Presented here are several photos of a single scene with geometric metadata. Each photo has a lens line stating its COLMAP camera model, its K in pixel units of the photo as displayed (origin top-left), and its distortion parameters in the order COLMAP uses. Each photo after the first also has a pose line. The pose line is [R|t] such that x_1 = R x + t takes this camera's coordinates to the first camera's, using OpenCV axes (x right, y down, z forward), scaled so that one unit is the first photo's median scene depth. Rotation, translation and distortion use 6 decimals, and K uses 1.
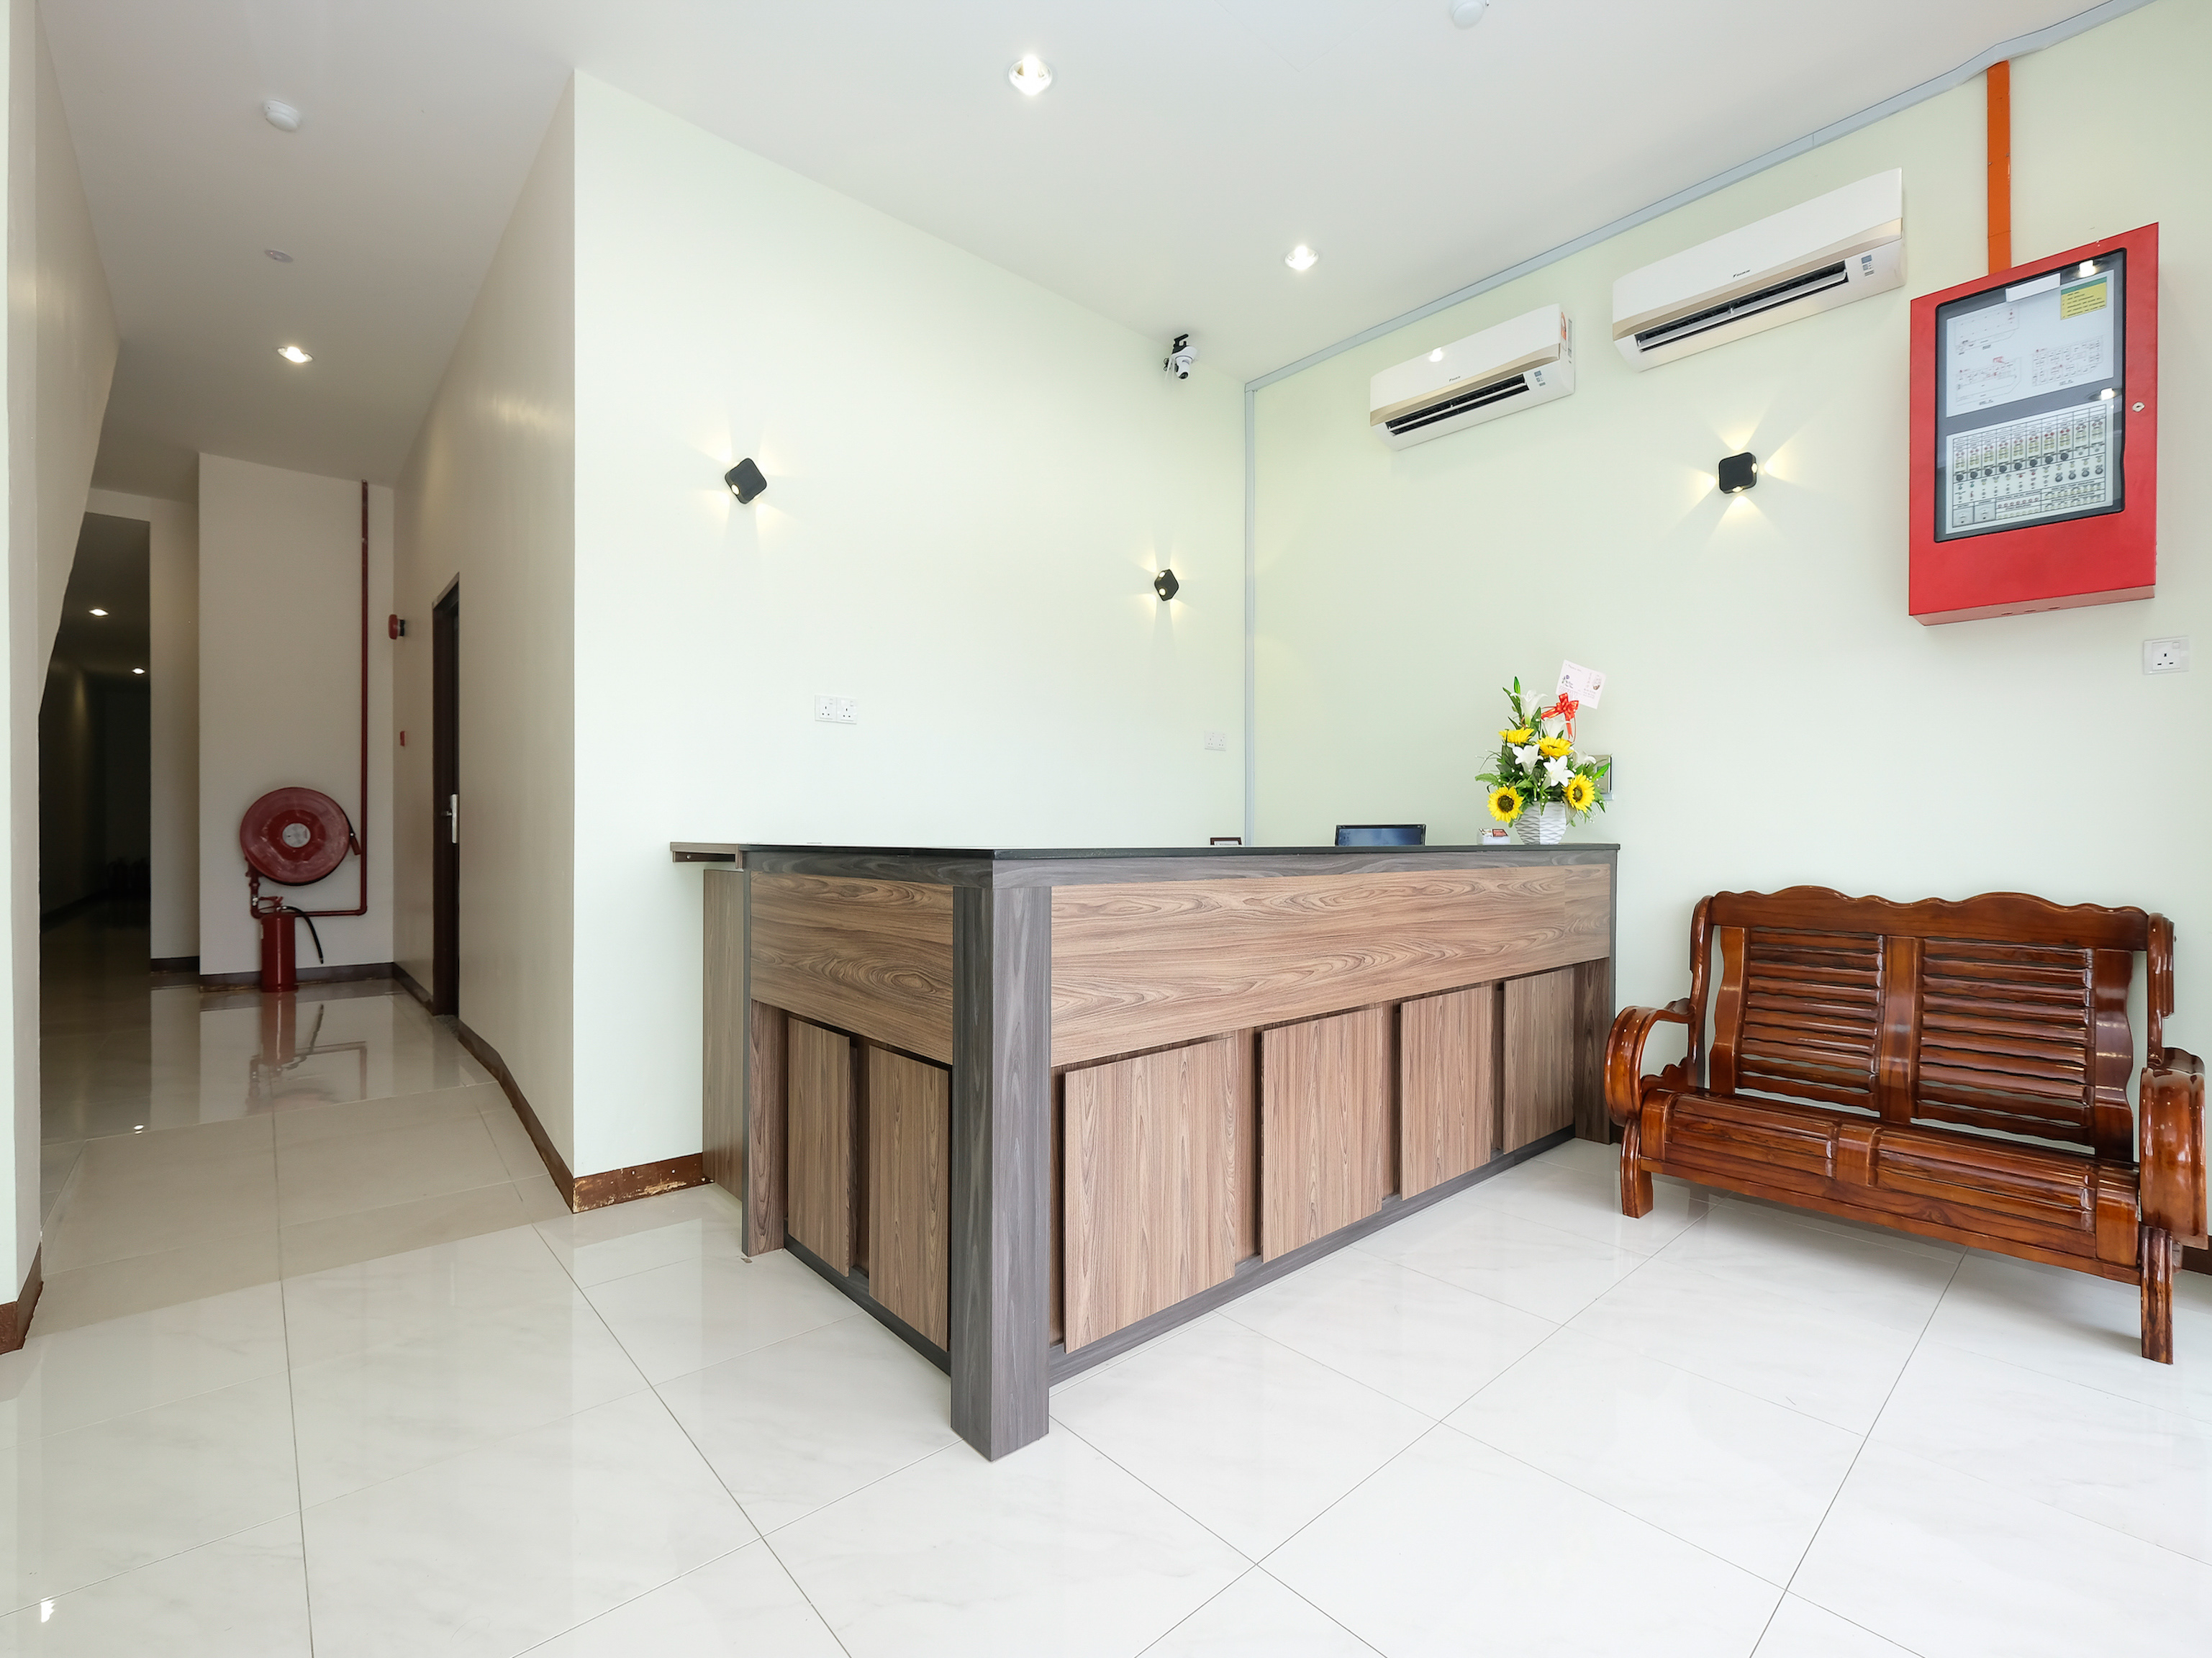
lens RADIAL K [[962.9, 0, 1091.7], [0, 962.9, 832.5], [0, 0, 1]] dist [-0.001195, -0.000220]
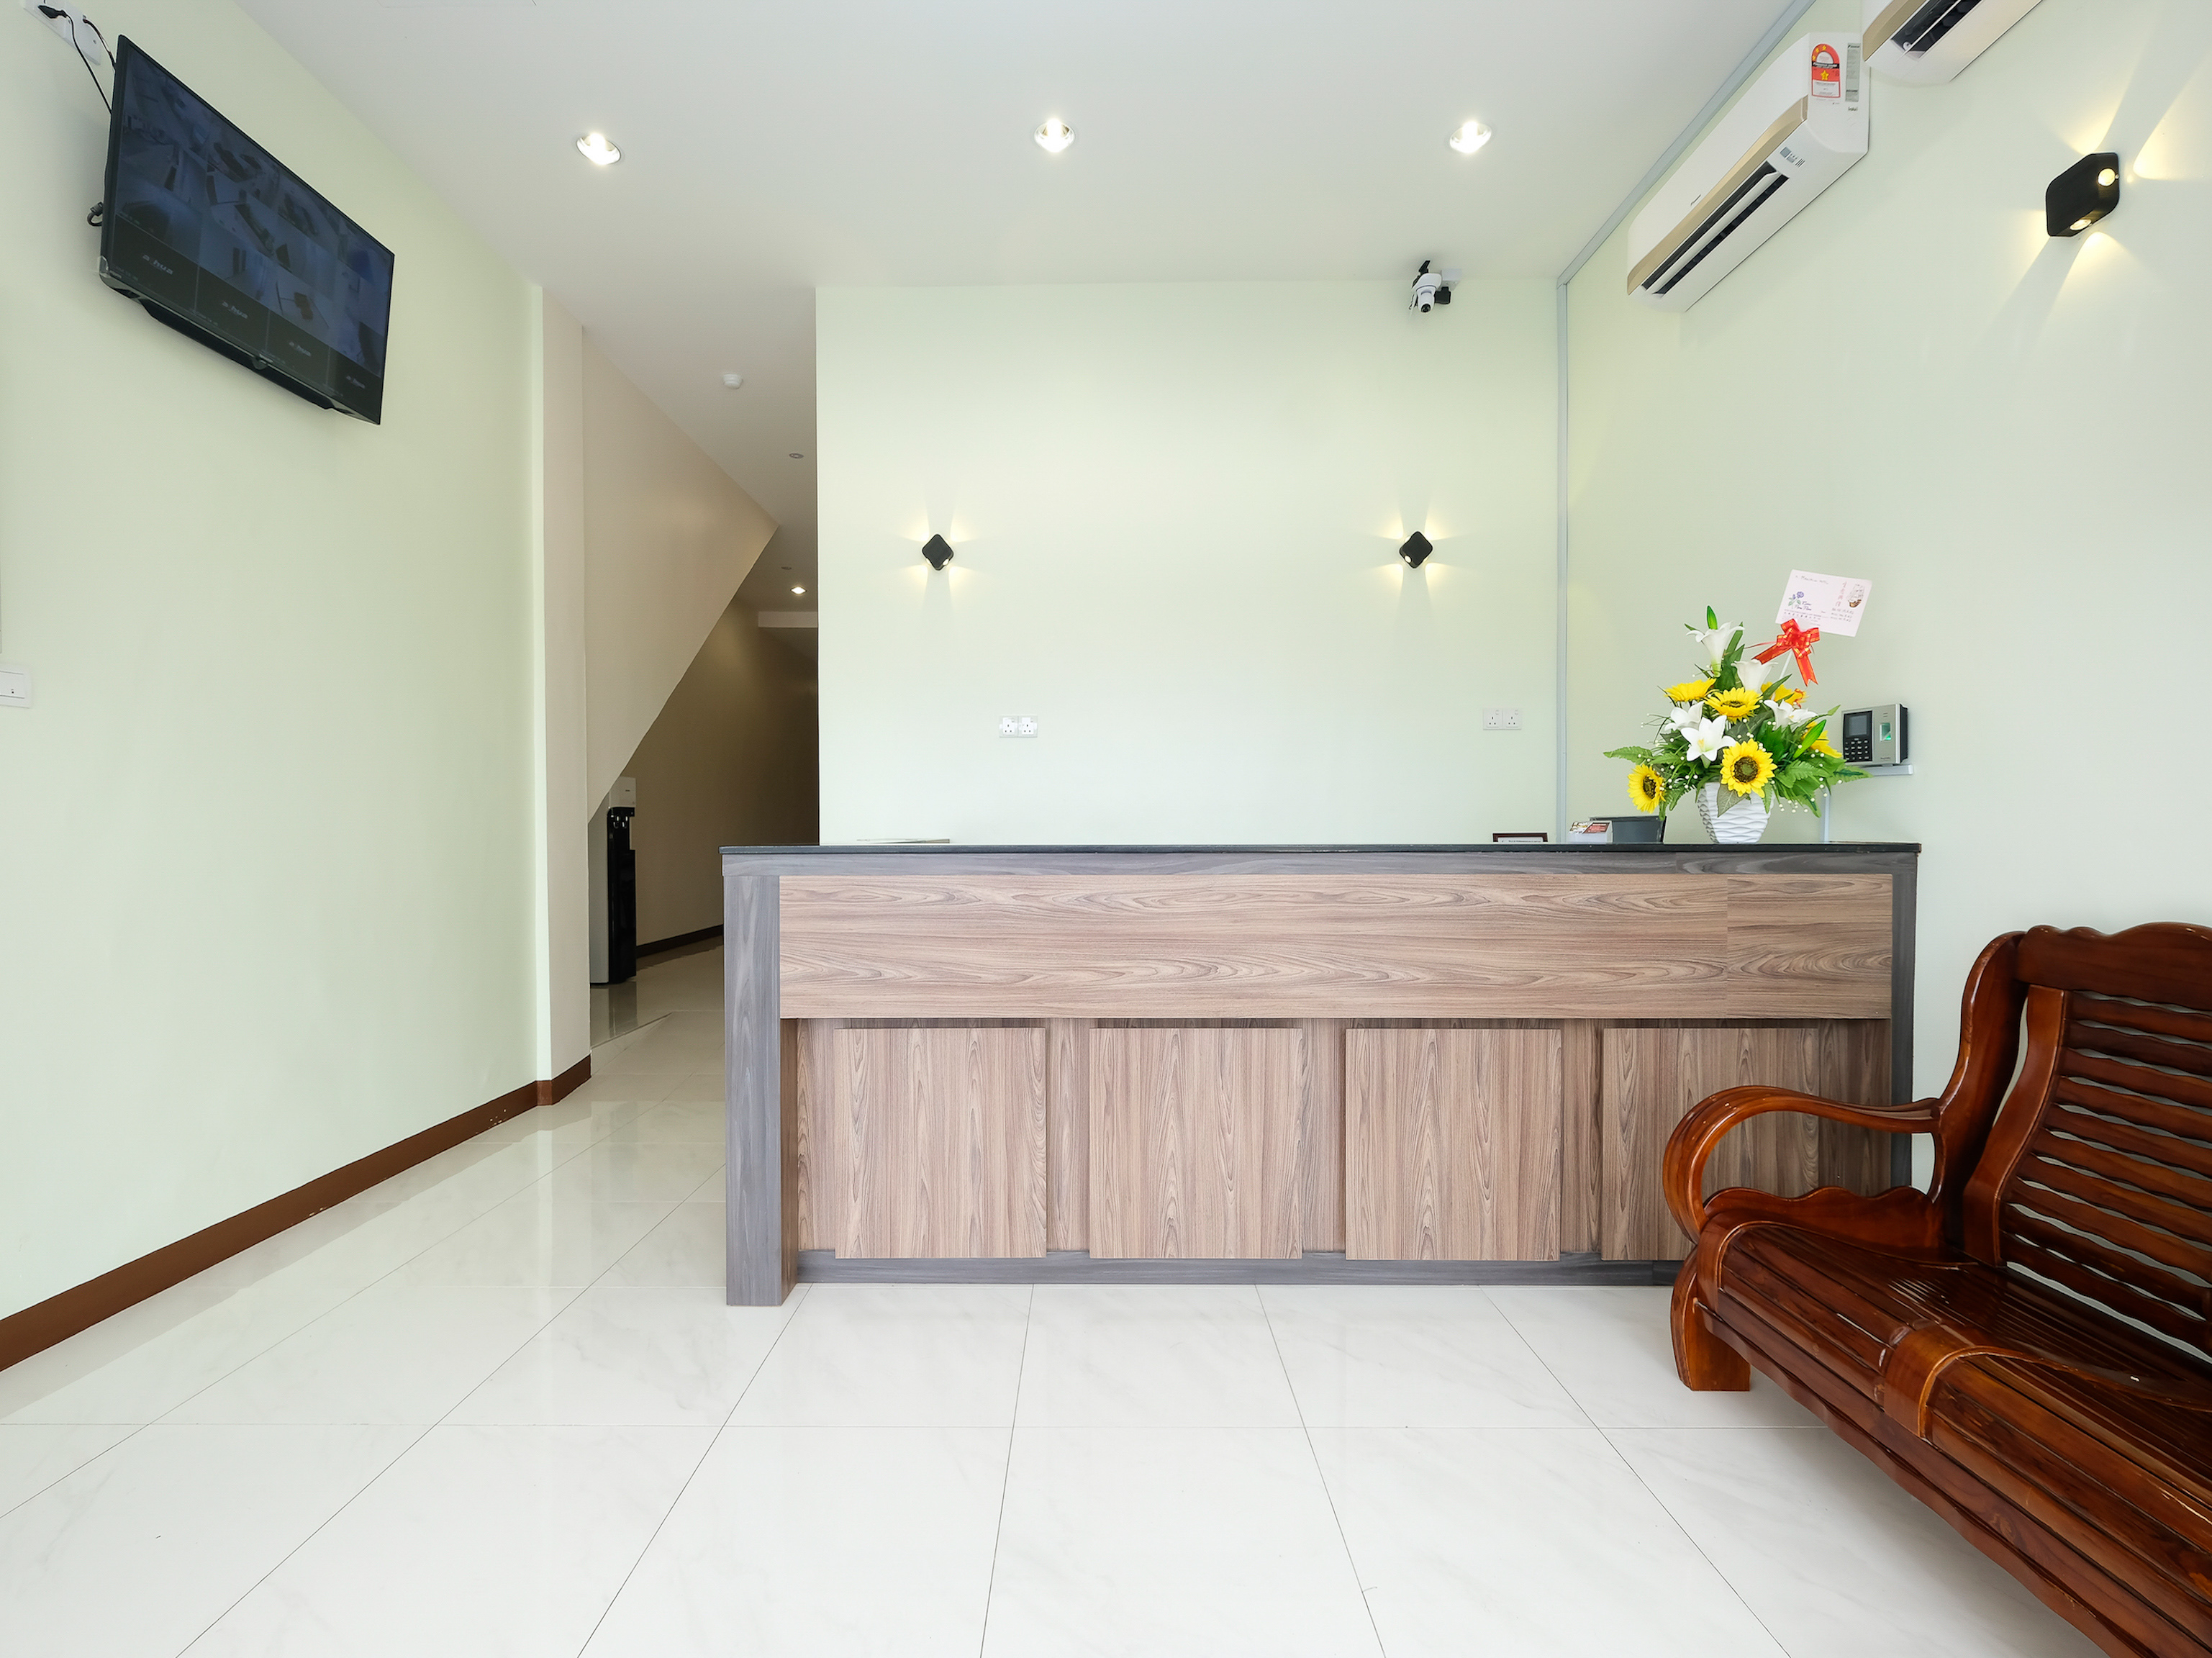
lens RADIAL K [[962.9, 0, 1091.7], [0, 962.9, 832.5], [0, 0, 1]] dist [-0.001195, -0.000220]
pose [[0.748779, -0.001353, -0.662819, 0.853634], [0.006696, 0.999962, 0.005523, -0.003775], [0.662786, -0.008574, 0.748760, 0.251386]]
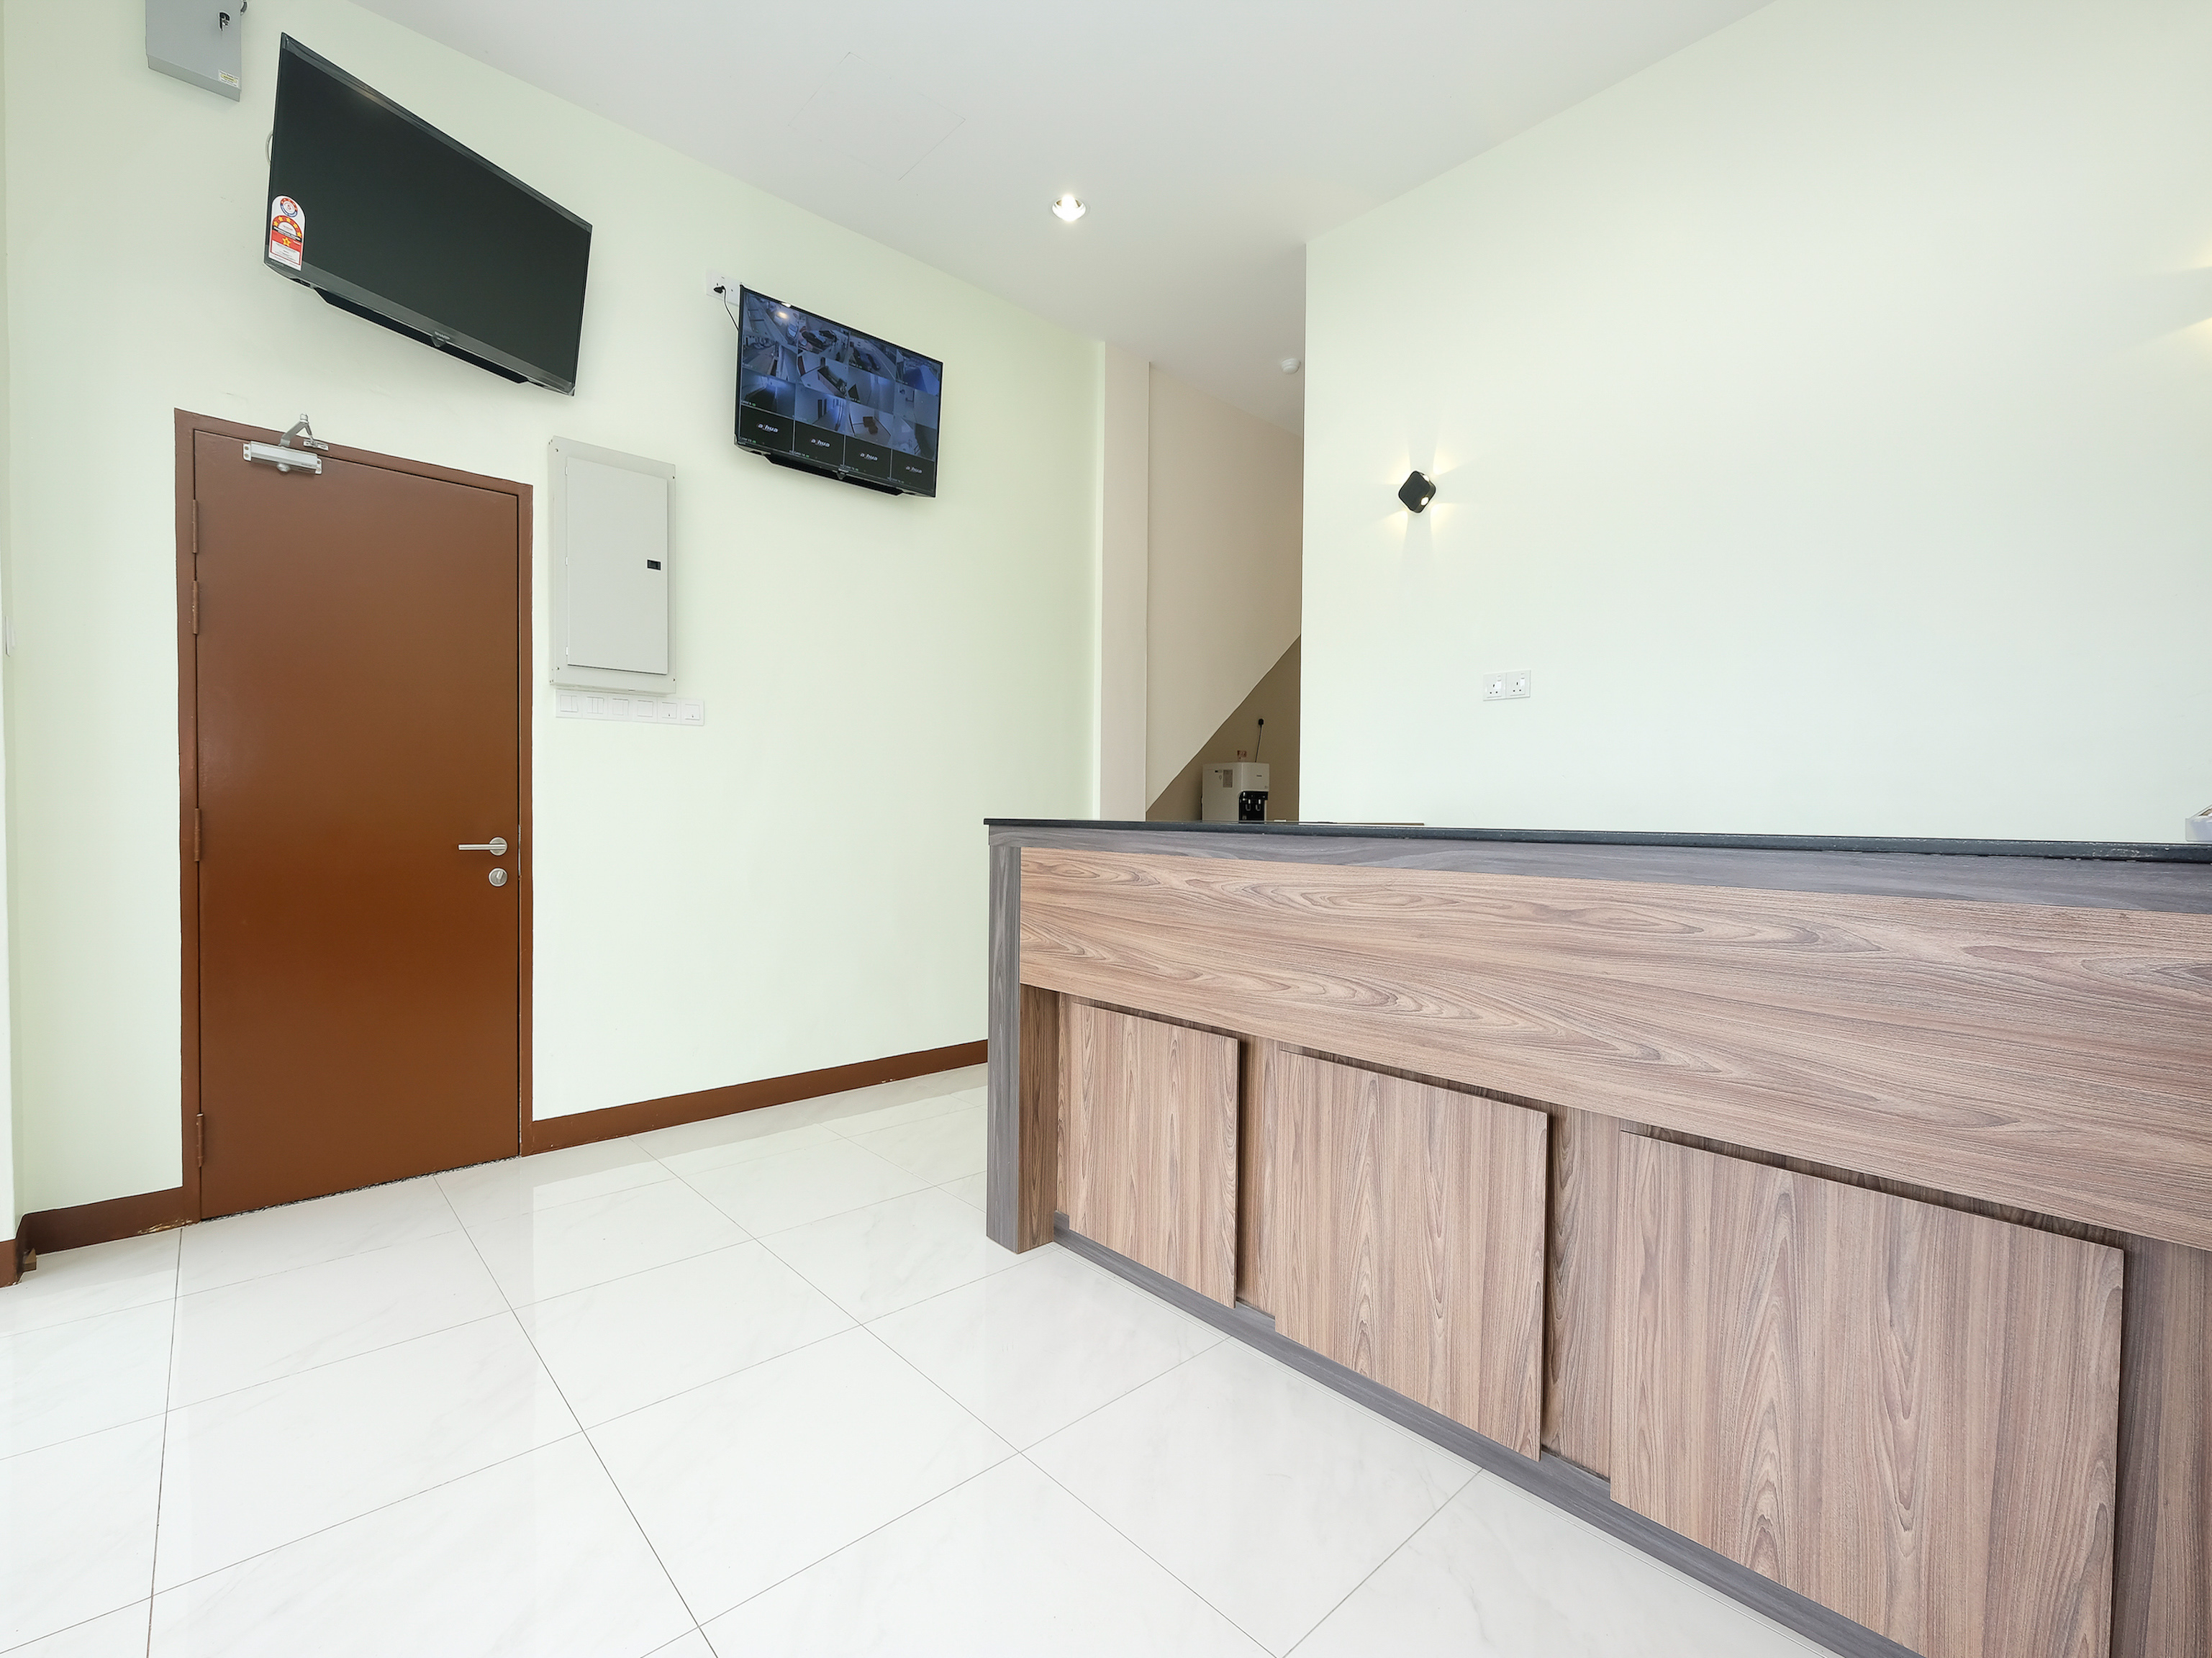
lens RADIAL K [[965.9, 0, 1093.6], [0, 965.9, 829.2], [0, 0, 1]] dist [-0.000893, -0.000758]
pose [[0.021290, 0.014520, -0.999668, 0.999042], [-0.009316, 0.999854, 0.014324, 0.008624], [0.999730, 0.009008, 0.021422, 0.828091]]
